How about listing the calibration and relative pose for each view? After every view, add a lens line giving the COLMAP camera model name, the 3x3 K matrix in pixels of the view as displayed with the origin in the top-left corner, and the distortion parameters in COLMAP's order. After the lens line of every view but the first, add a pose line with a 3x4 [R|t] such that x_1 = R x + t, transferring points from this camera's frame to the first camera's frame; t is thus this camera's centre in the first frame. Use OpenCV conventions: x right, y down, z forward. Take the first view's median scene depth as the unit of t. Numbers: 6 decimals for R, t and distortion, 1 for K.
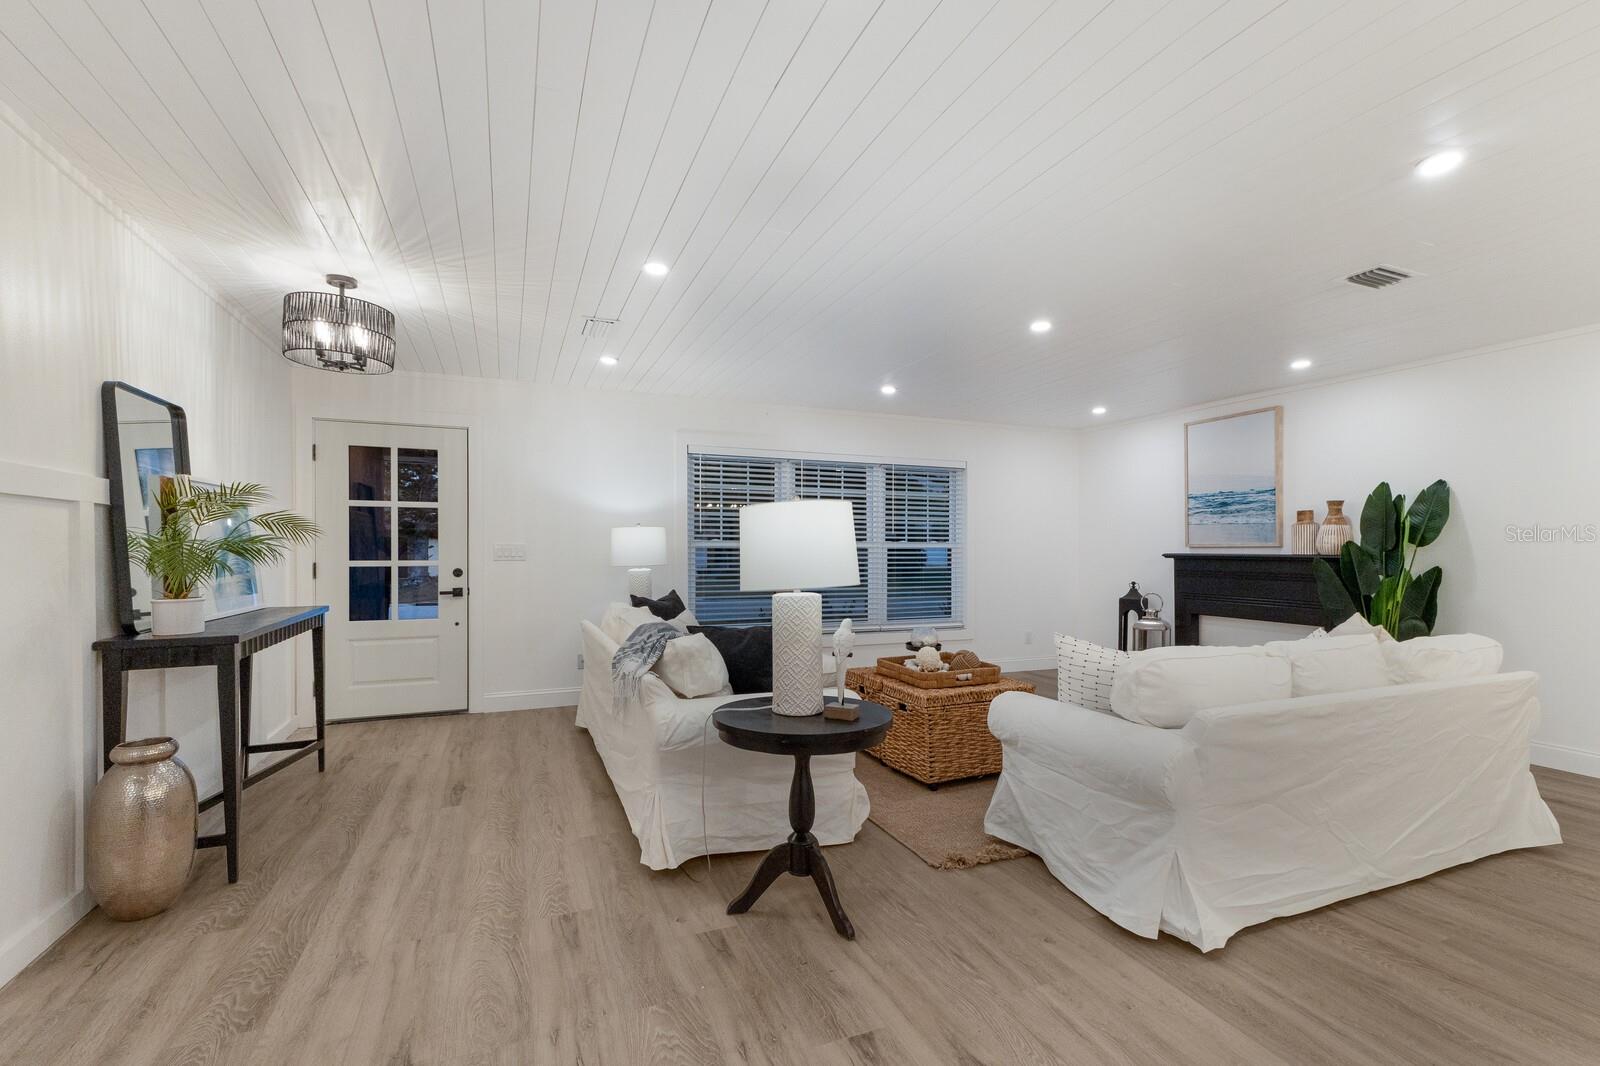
lens RADIAL K [[717.8, 0, 798.3], [0, 717.8, 557.5], [0, 0, 1]] dist [0.013248, -0.000162]
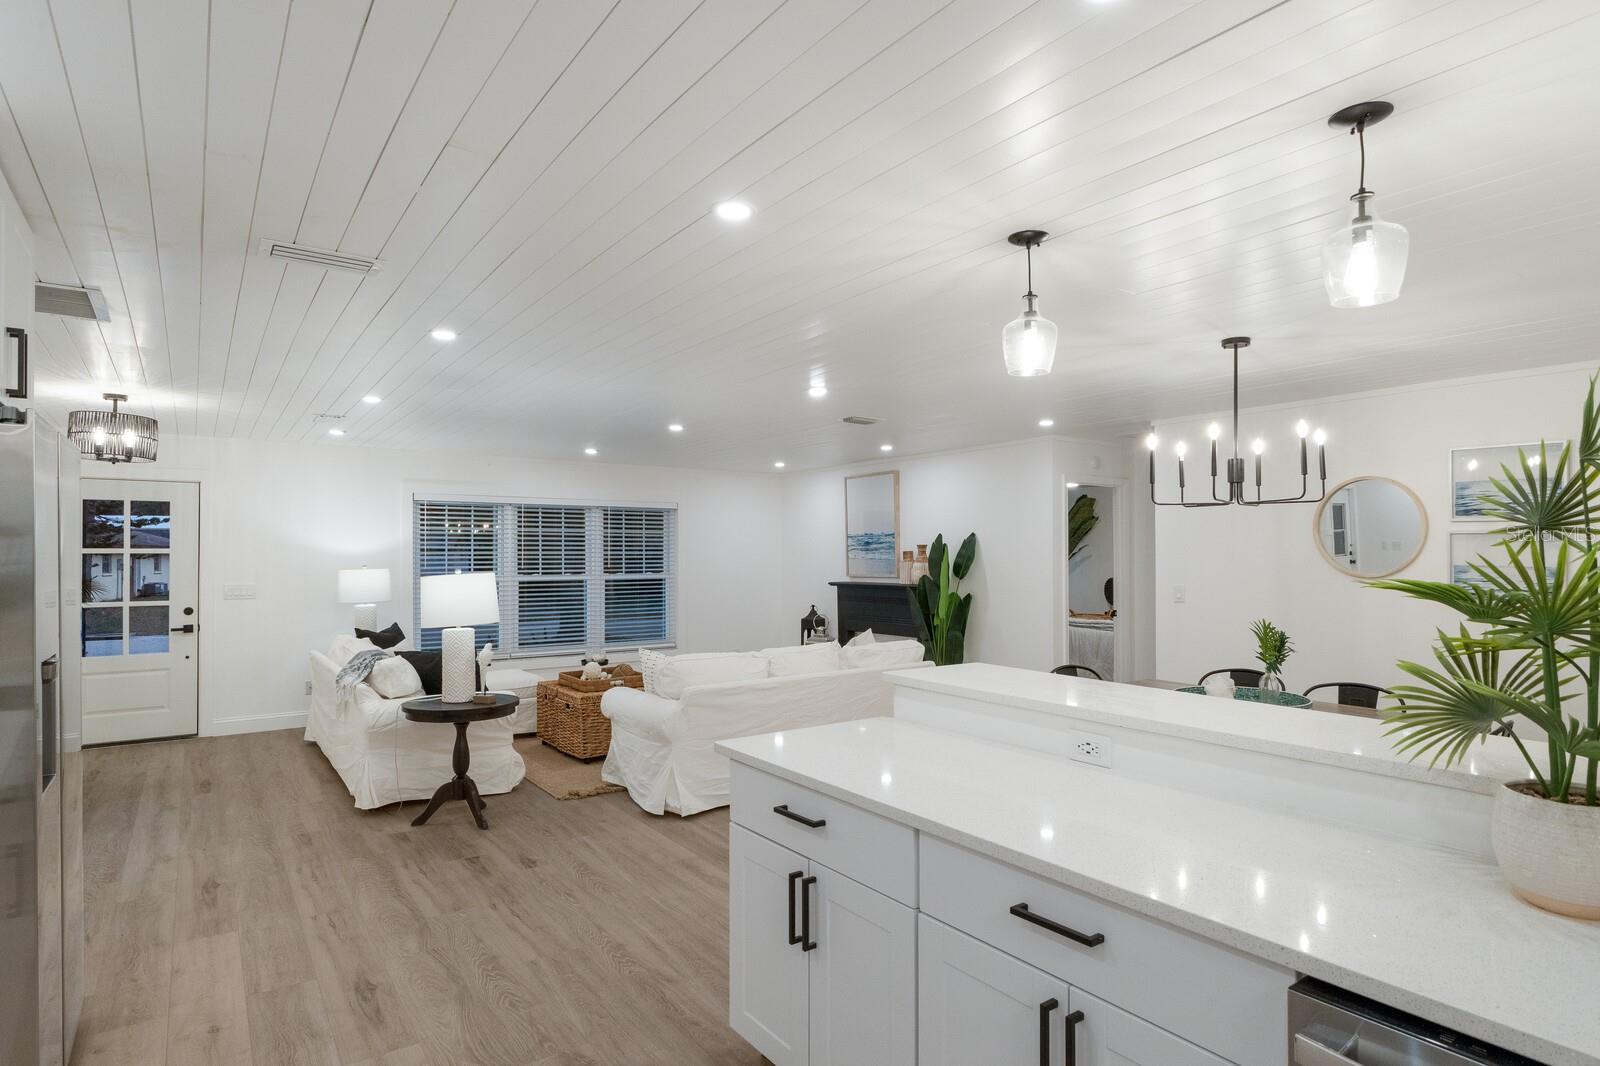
lens RADIAL K [[855.3, 0, 802.2], [0, 855.3, 541.8], [0, 0, 1]] dist [-0.011004, -0.000183]
pose [[0.972189, -0.002464, 0.234183, 0.226707], [0.009630, 0.999520, -0.029460, -0.060902], [-0.233998, 0.030896, 0.971746, -0.801010]]
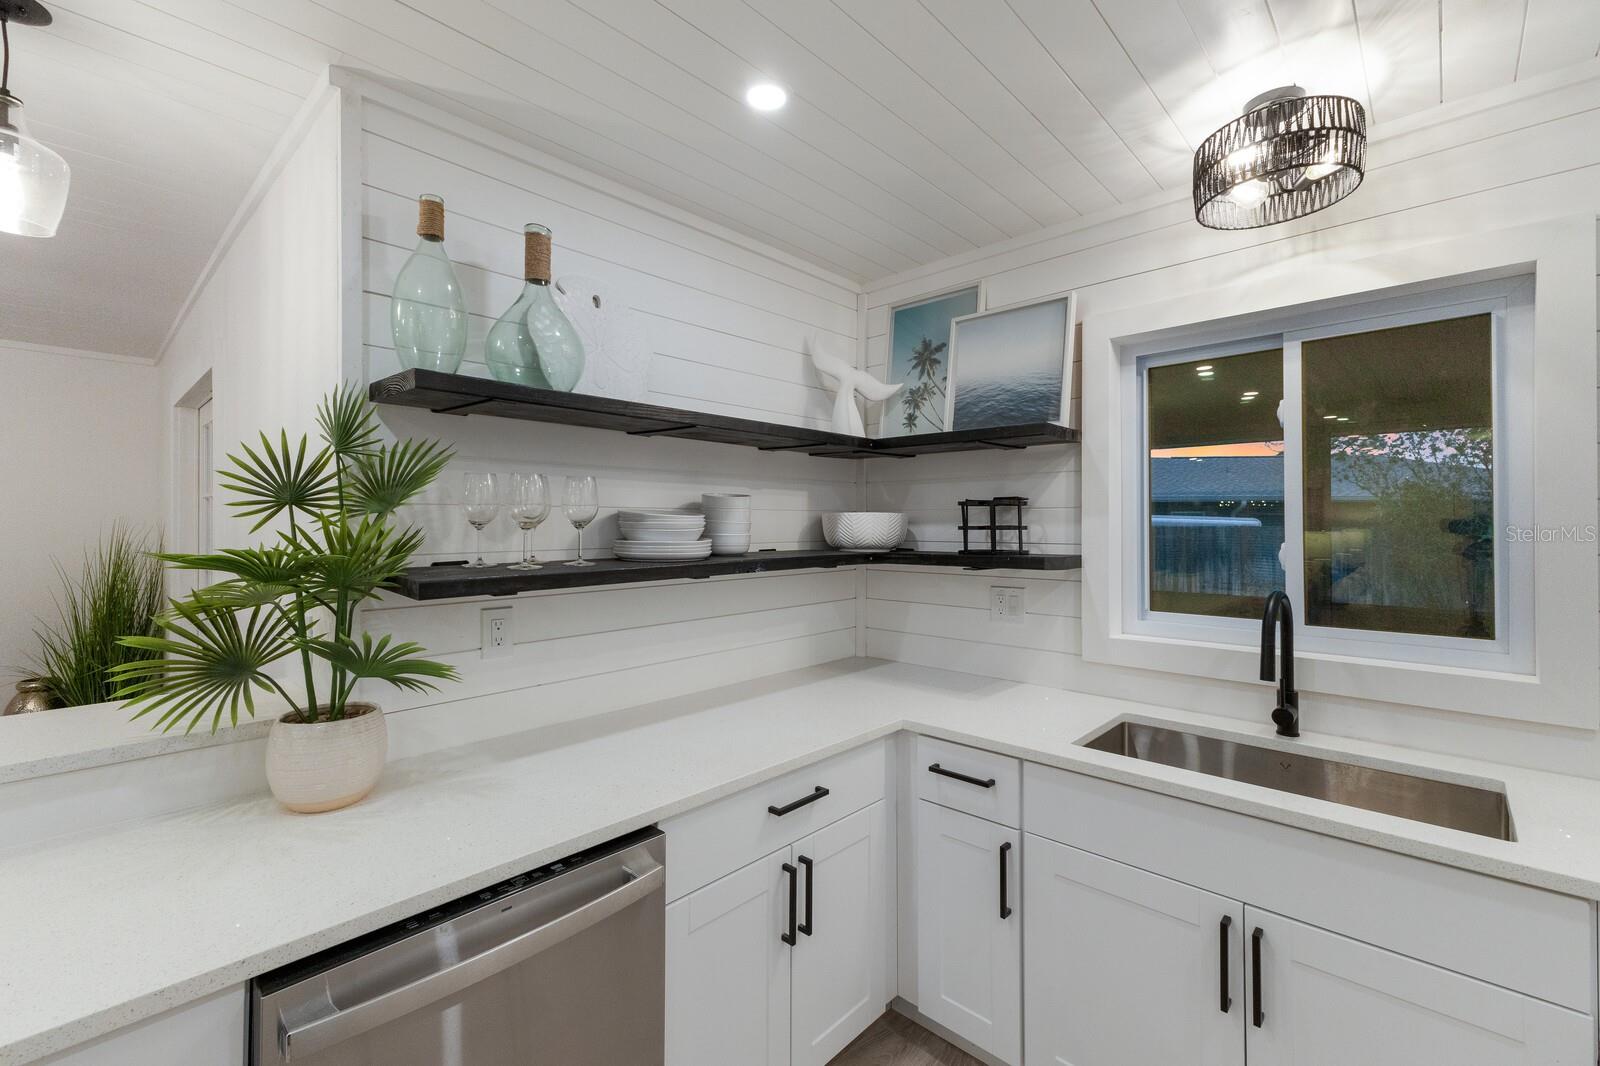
lens RADIAL K [[684.8, 0, 799.5], [0, 684.8, 524.3], [0, 0, 1]] dist [0.004295, -0.000105]
pose [[-0.415300, -0.001240, 0.909684, 0.186135], [0.012076, 0.999903, 0.006876, -0.062353], [-0.909604, 0.013841, -0.415245, -0.592074]]
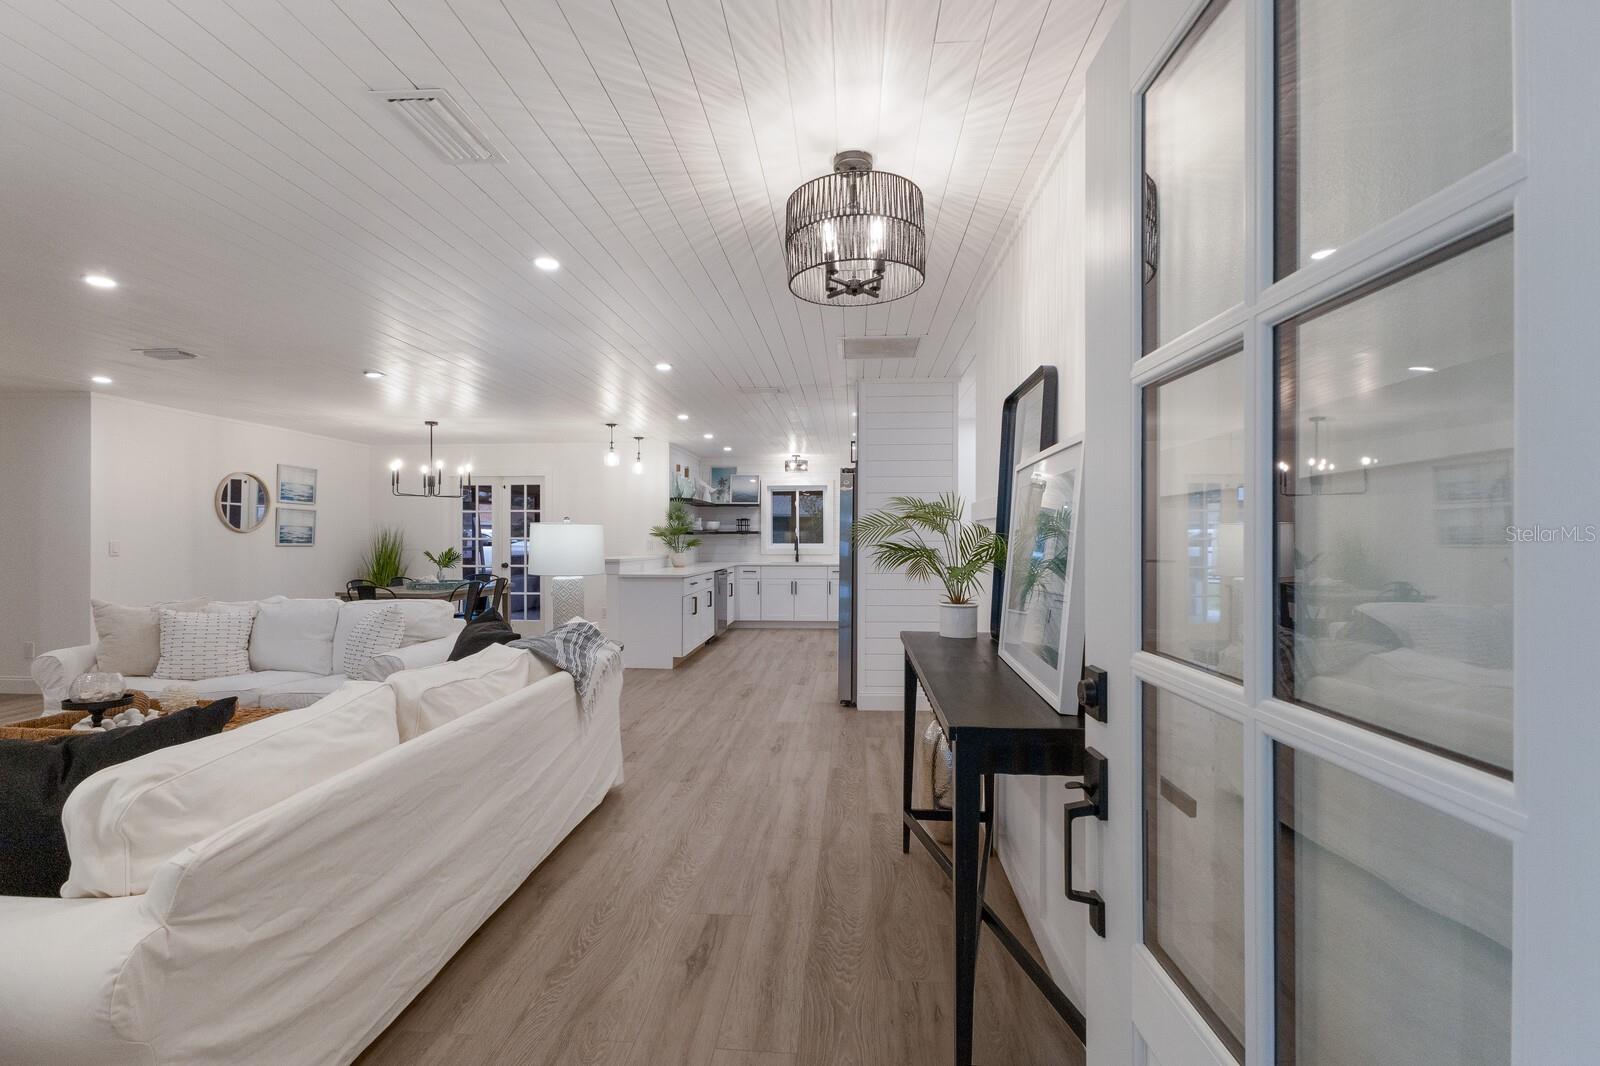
lens RADIAL K [[695.2, 0, 801.6], [0, 695.2, 526.2], [0, 0, 1]] dist [-0.002724, -0.000398]
pose [[-0.895862, 0.001942, 0.444327, -0.889080], [0.002886, 0.999995, 0.001449, -0.051479], [-0.444322, 0.002581, -0.895863, 1.628671]]
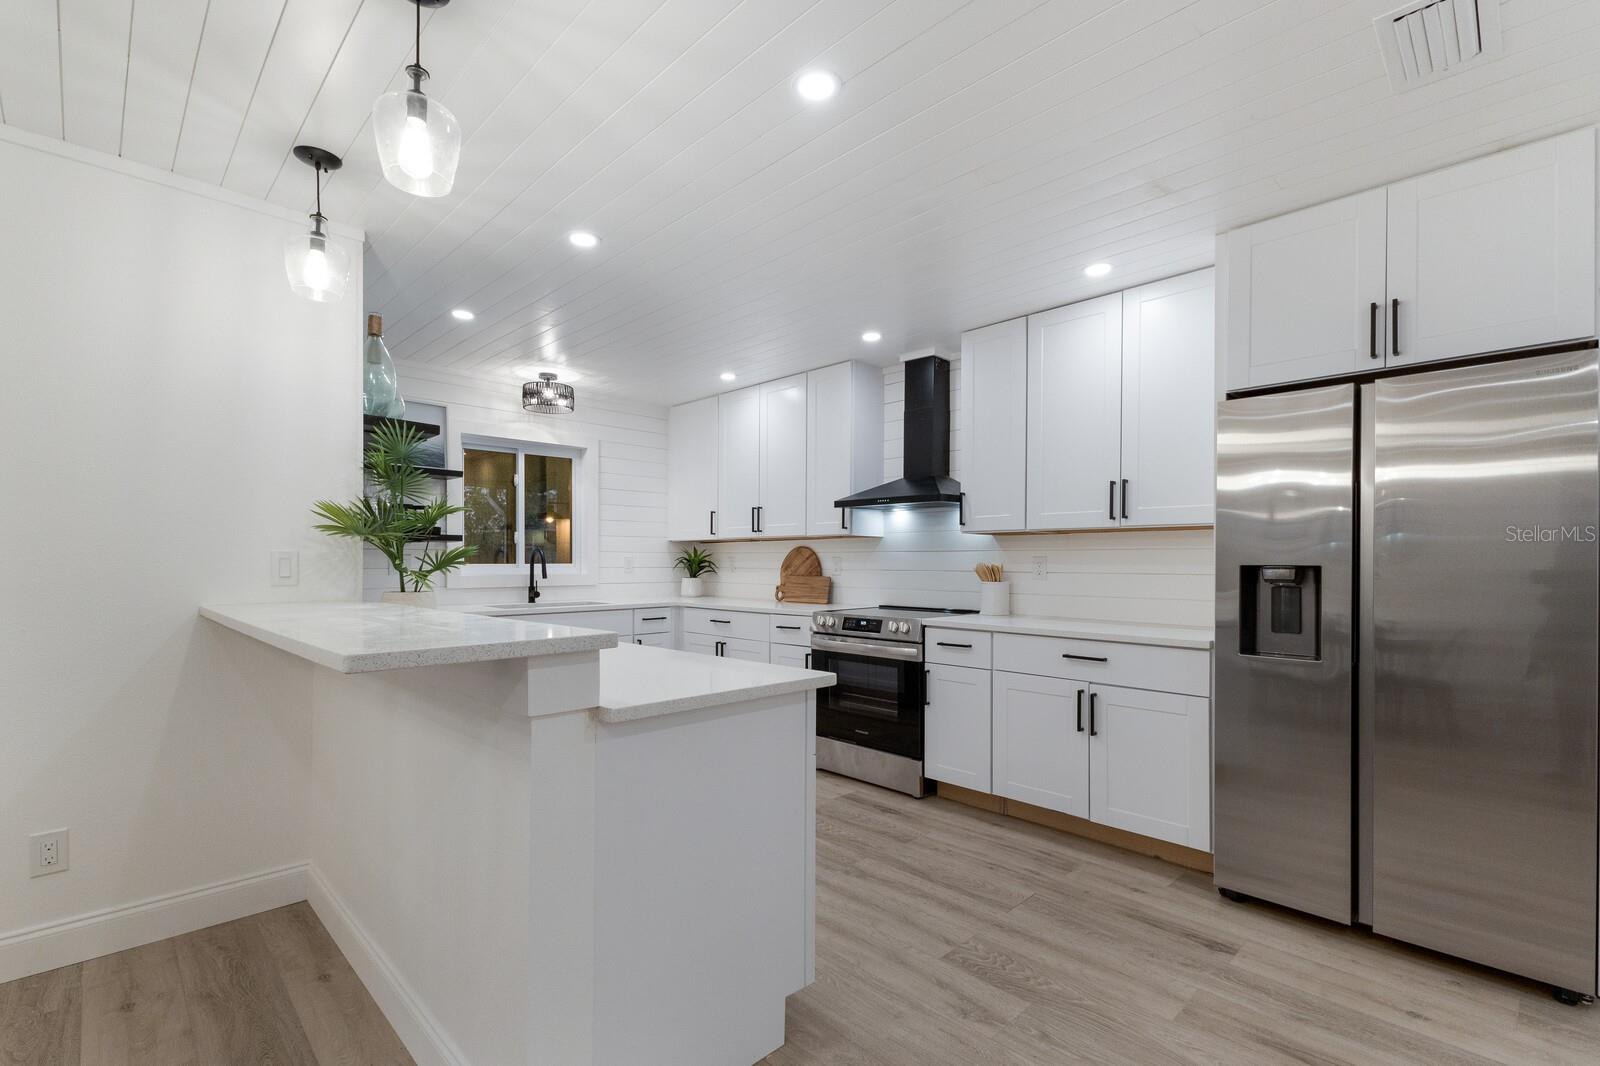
lens RADIAL K [[717.8, 0, 798.3], [0, 717.8, 557.5], [0, 0, 1]] dist [0.013248, -0.000162]
pose [[-0.924403, -0.009401, -0.381303, 0.583655], [-0.013761, 0.999867, 0.008709, -0.003338], [0.381170, 0.013298, -0.924409, 0.461188]]
